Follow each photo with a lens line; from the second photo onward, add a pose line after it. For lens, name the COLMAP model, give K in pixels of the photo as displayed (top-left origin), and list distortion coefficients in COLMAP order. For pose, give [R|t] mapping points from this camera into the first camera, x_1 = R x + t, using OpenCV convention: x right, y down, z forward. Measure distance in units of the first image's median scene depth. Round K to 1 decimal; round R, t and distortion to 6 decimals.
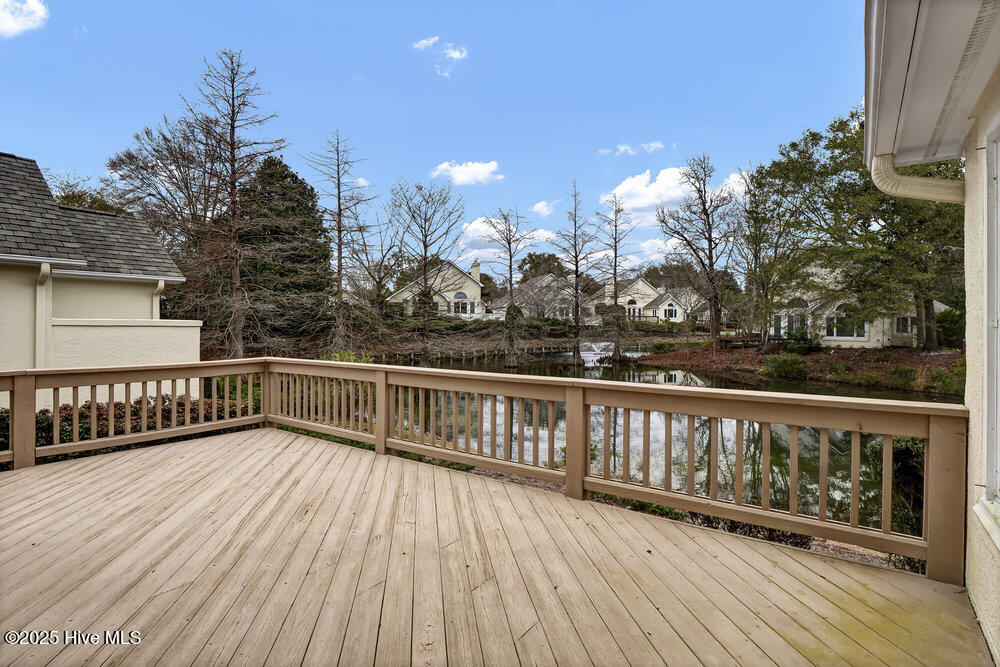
lens RADIAL K [[486.1, 0, 497.2], [0, 486.1, 327.5], [0, 0, 1]] dist [-0.022159, -0.000672]
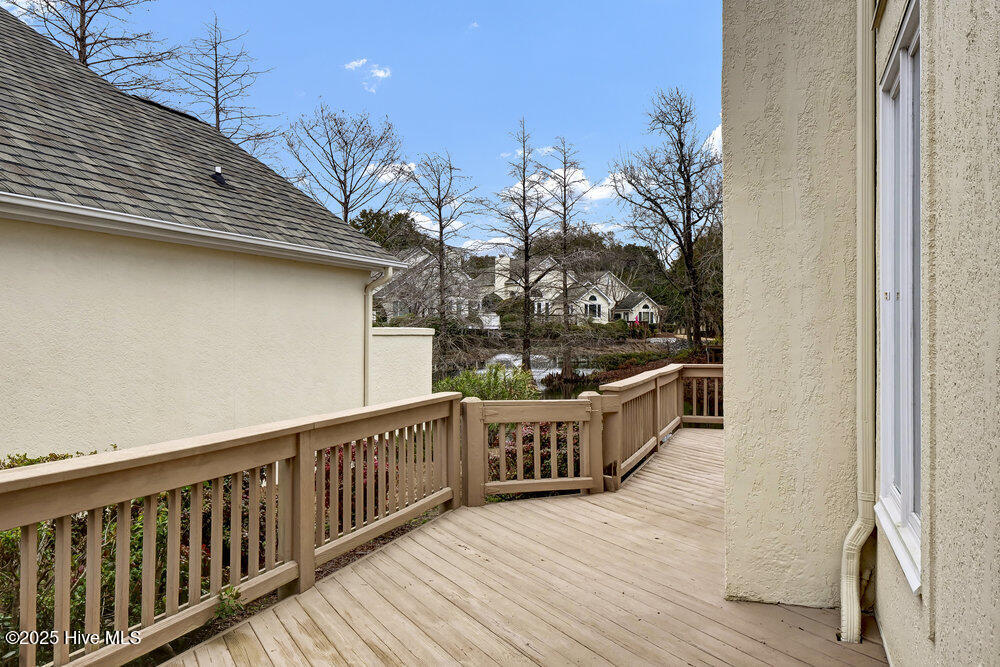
lens RADIAL K [[825.7, 0, 500.0], [0, 825.7, 333.5], [0, 0, 1]] dist [0.000398, 0.003993]
pose [[0.954824, -0.005674, 0.297118, -0.202676], [0.005204, 0.999984, 0.002374, -0.001931], [-0.297126, -0.000720, 0.954838, -0.096168]]
